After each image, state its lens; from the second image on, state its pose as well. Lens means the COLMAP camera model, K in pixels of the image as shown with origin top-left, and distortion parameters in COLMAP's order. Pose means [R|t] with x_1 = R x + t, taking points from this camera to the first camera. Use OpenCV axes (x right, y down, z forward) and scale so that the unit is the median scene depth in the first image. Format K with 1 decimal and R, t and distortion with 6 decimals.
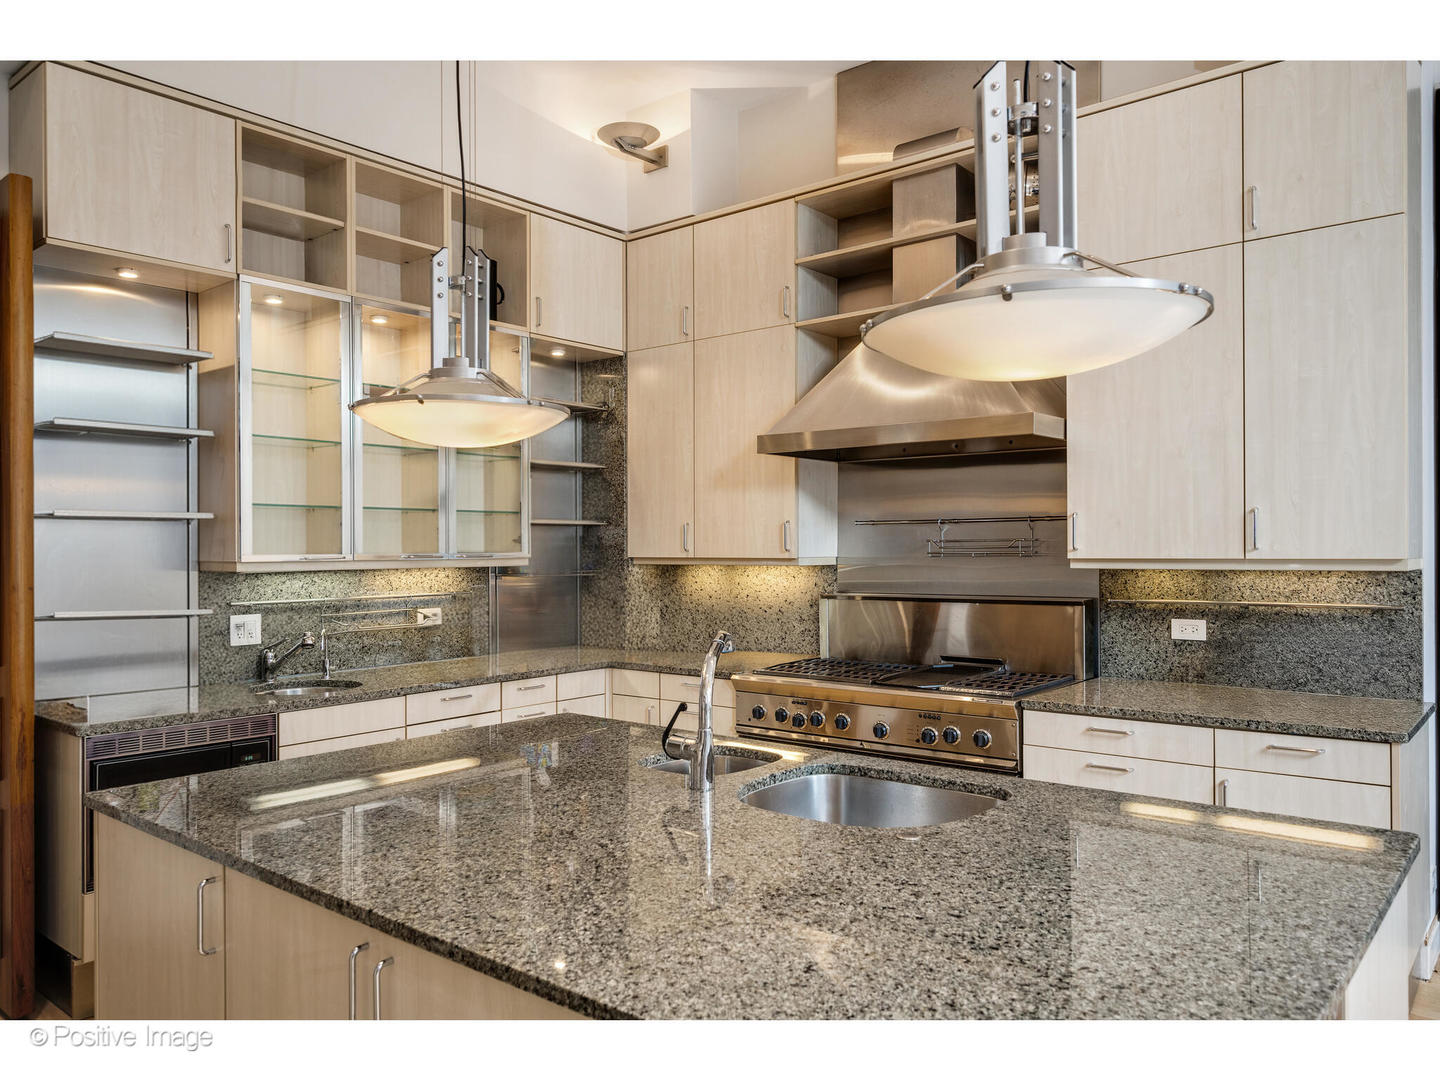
lens RADIAL K [[1054.6, 0, 716.3], [0, 1054.6, 546.3], [0, 0, 1]] dist [-0.005091, 0.001240]
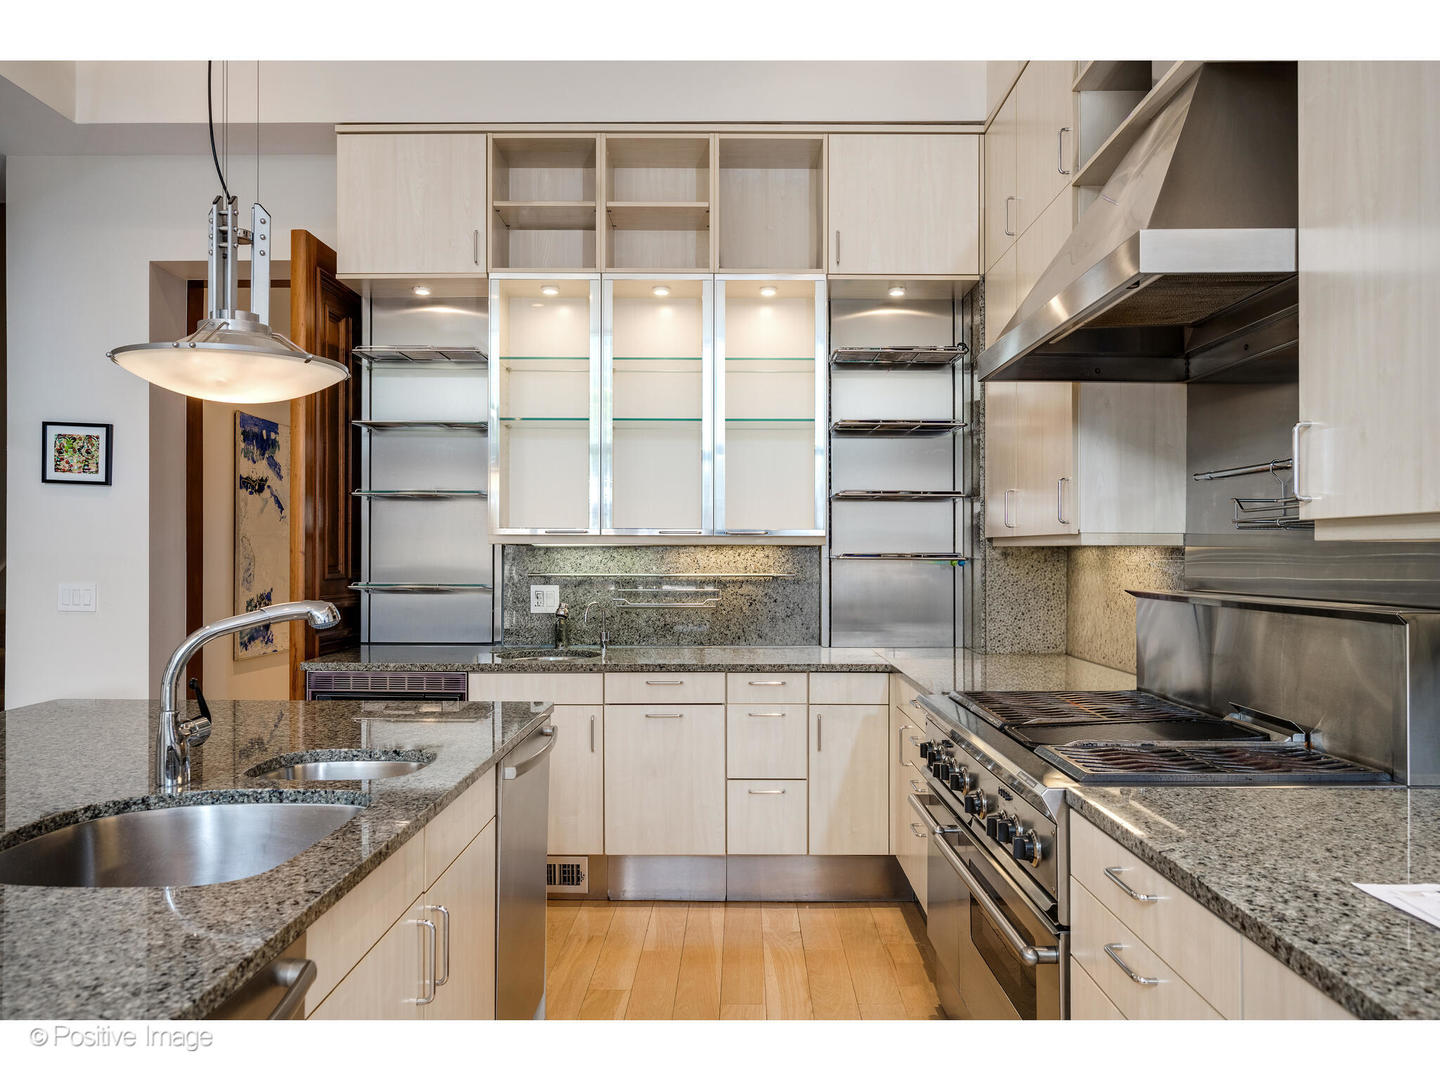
lens RADIAL K [[1054.6, 0, 717.4], [0, 1054.6, 540.9], [0, 0, 1]] dist [-0.005091, 0.001240]
pose [[0.624986, 0.000686, -0.780636, 0.493371], [-0.007989, 0.999953, -0.005517, 0.023009], [0.780595, 0.009685, 0.624962, 0.443246]]
